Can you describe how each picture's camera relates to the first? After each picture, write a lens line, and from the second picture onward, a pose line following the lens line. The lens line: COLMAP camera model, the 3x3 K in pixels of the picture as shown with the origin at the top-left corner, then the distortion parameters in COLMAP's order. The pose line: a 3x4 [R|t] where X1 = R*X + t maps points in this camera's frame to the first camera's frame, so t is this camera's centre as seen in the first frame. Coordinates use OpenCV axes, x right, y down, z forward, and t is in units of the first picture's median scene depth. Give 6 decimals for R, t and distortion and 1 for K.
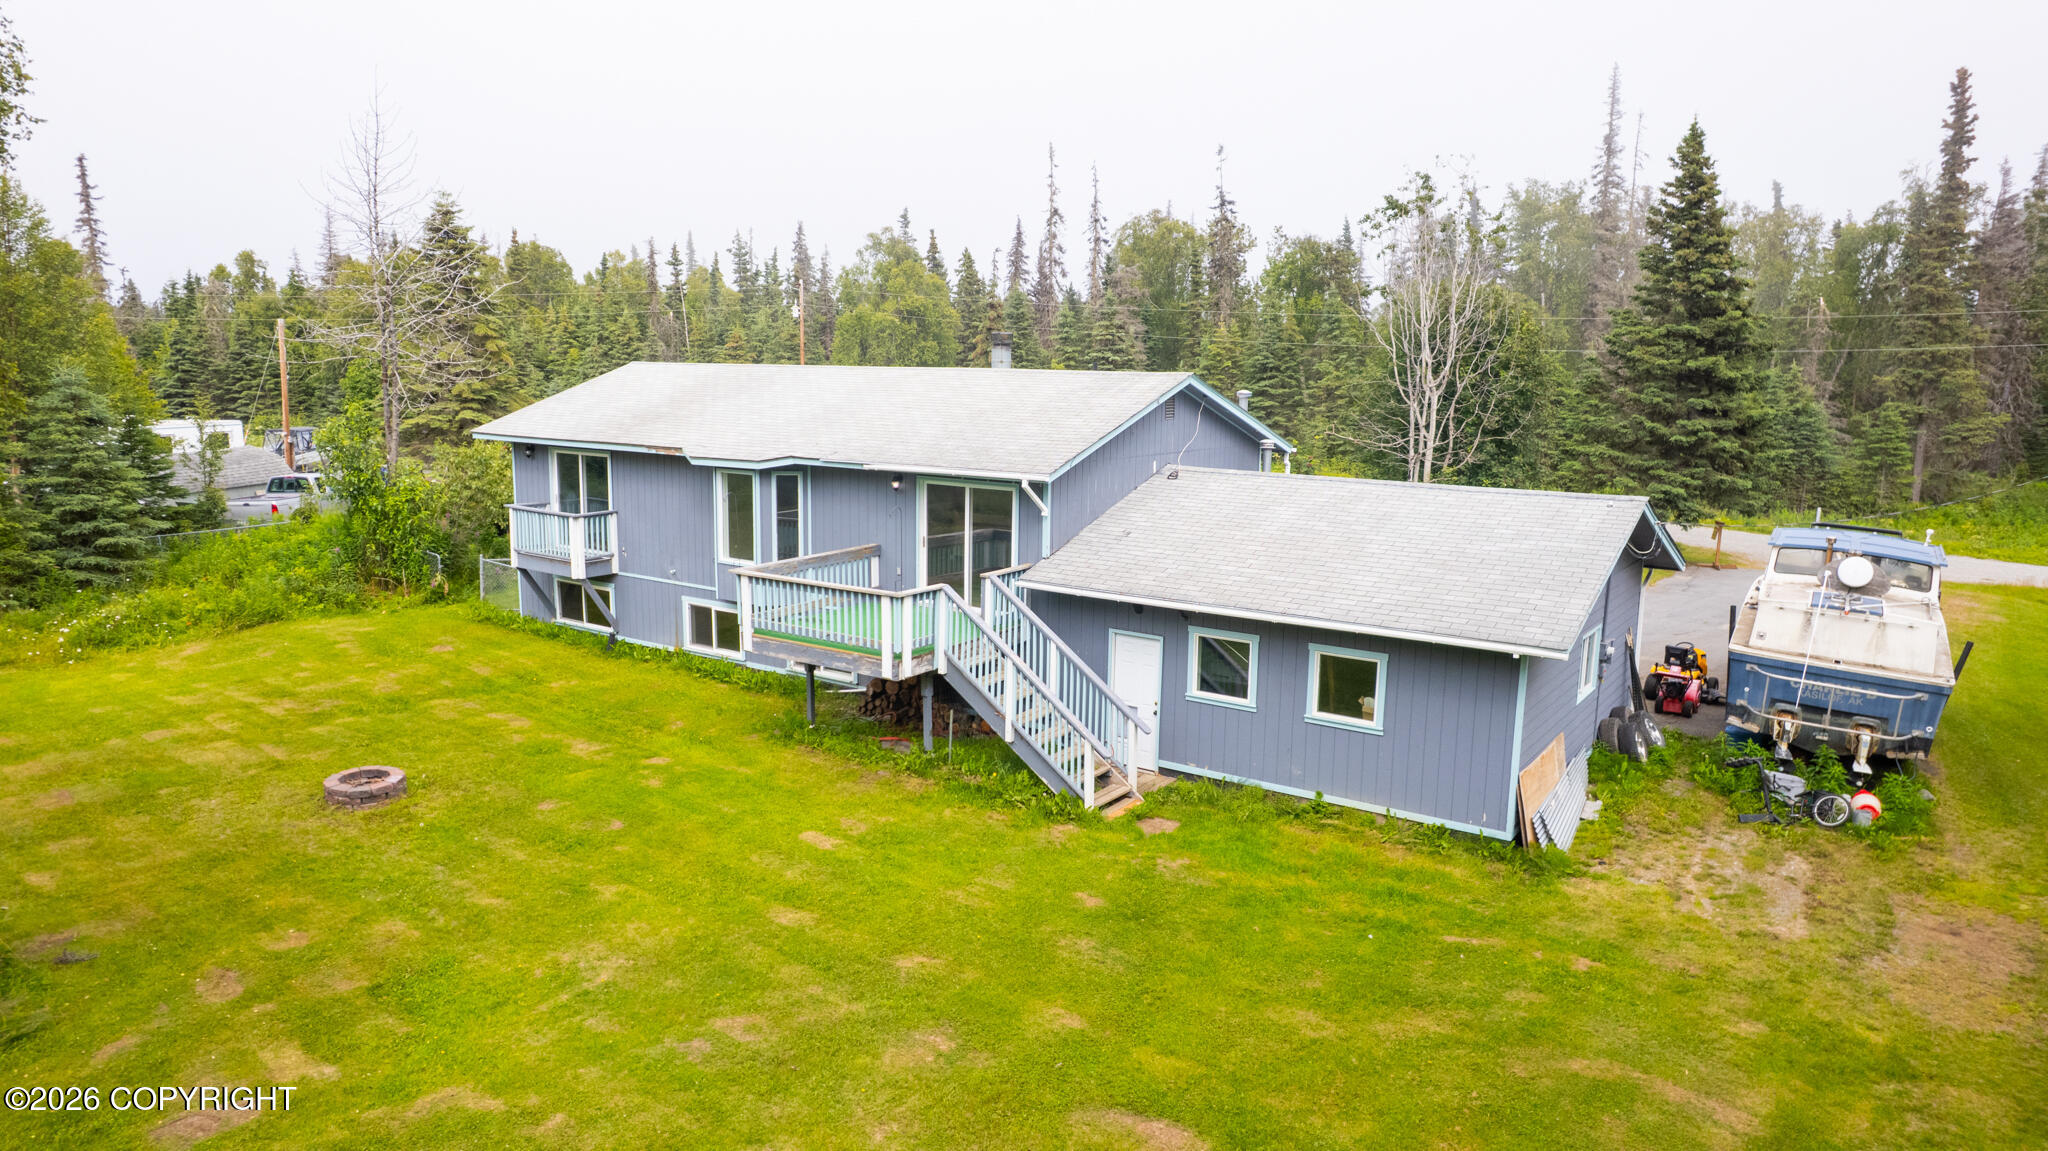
lens RADIAL K [[1308.0, 0, 1024.6], [0, 1308.0, 585.7], [0, 0, 1]] dist [-0.084634, 0.073827]
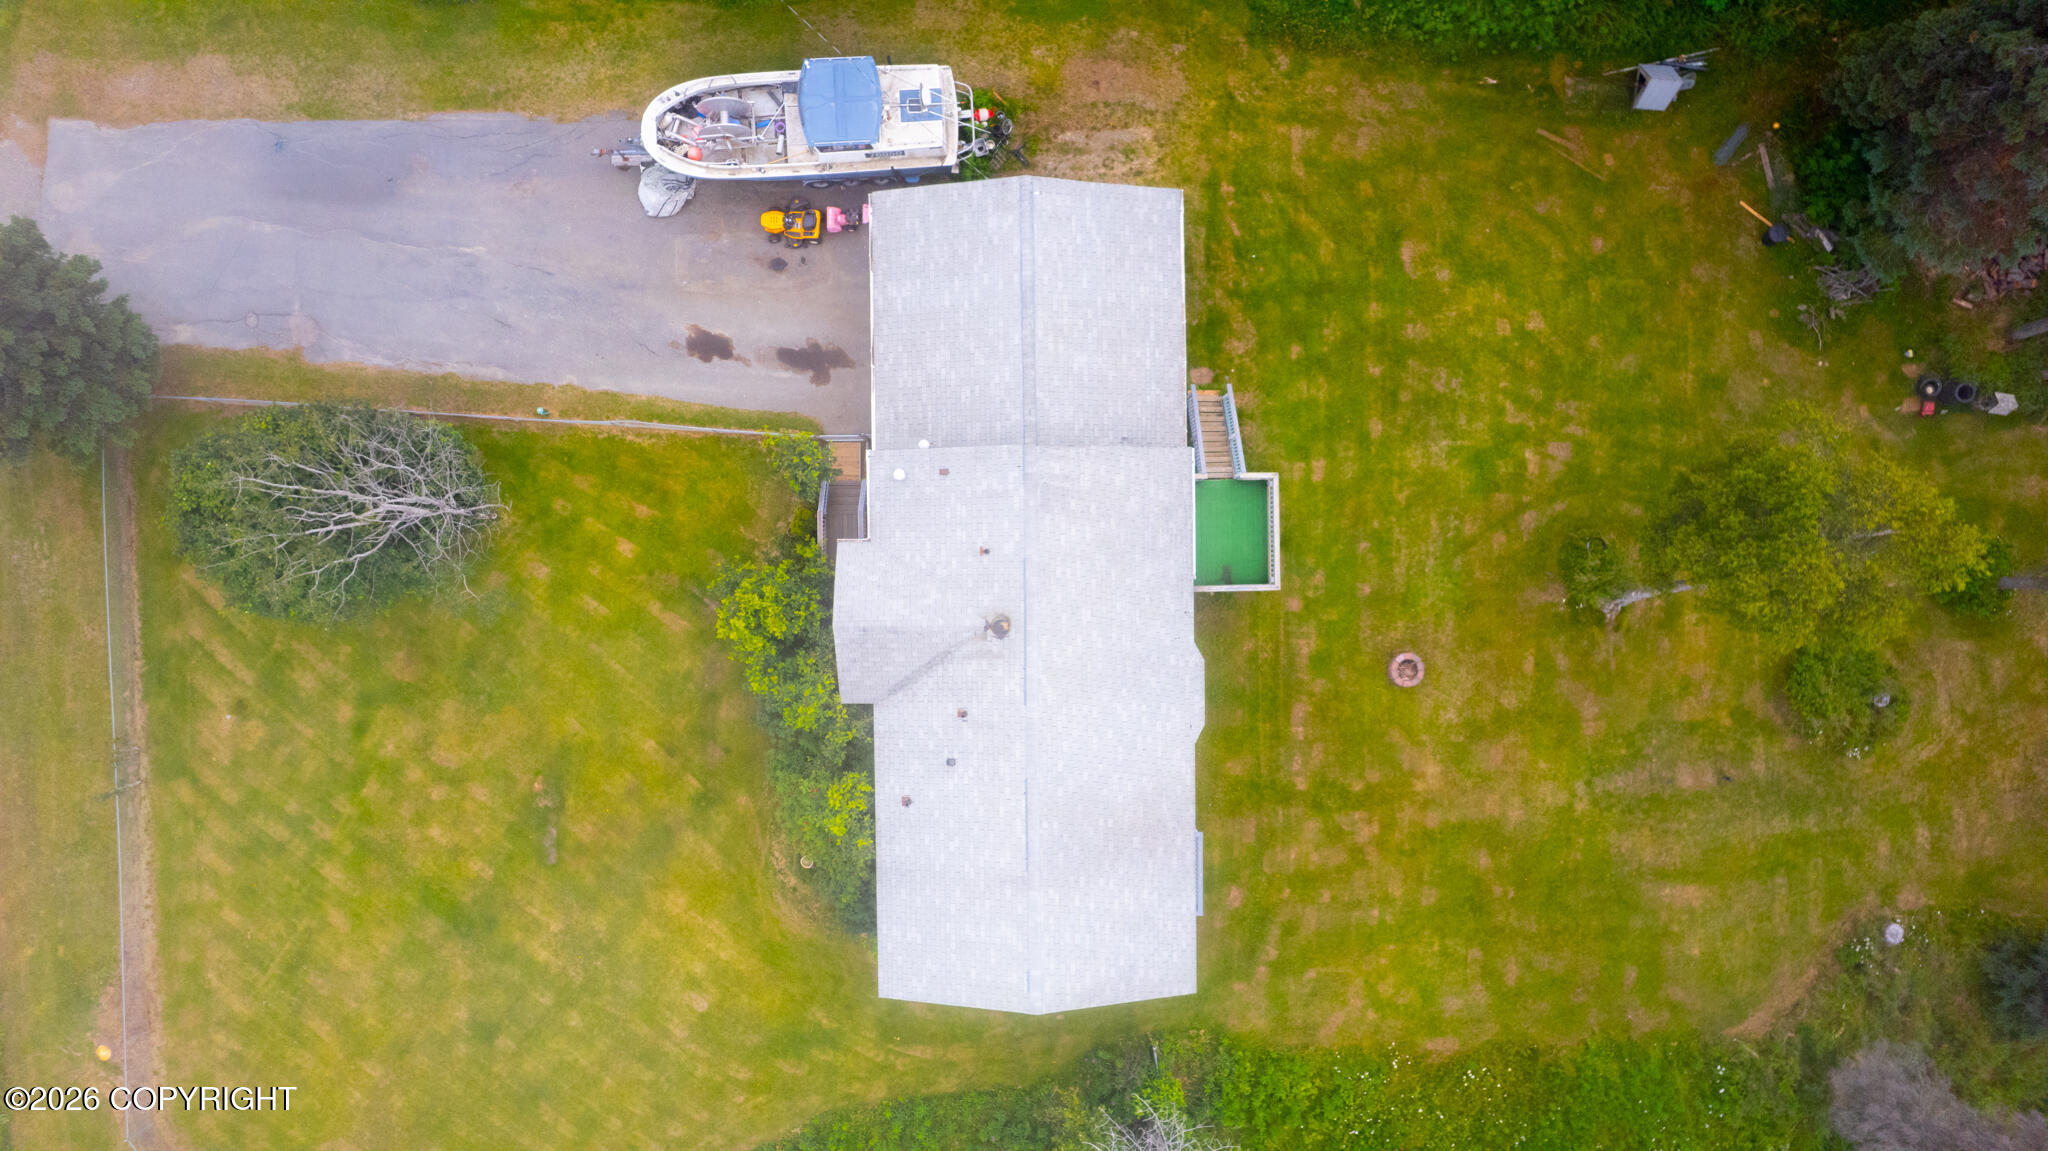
lens RADIAL K [[1316.5, 0, 1023.9], [0, 1316.5, 582.6], [0, 0, 1]] dist [-0.063604, 0.000706]
pose [[-0.586361, -0.809324, -0.034288, 0.062734], [0.130383, -0.136070, 0.982082, -1.902286], [-0.799488, 0.571384, 0.185309, 0.920999]]
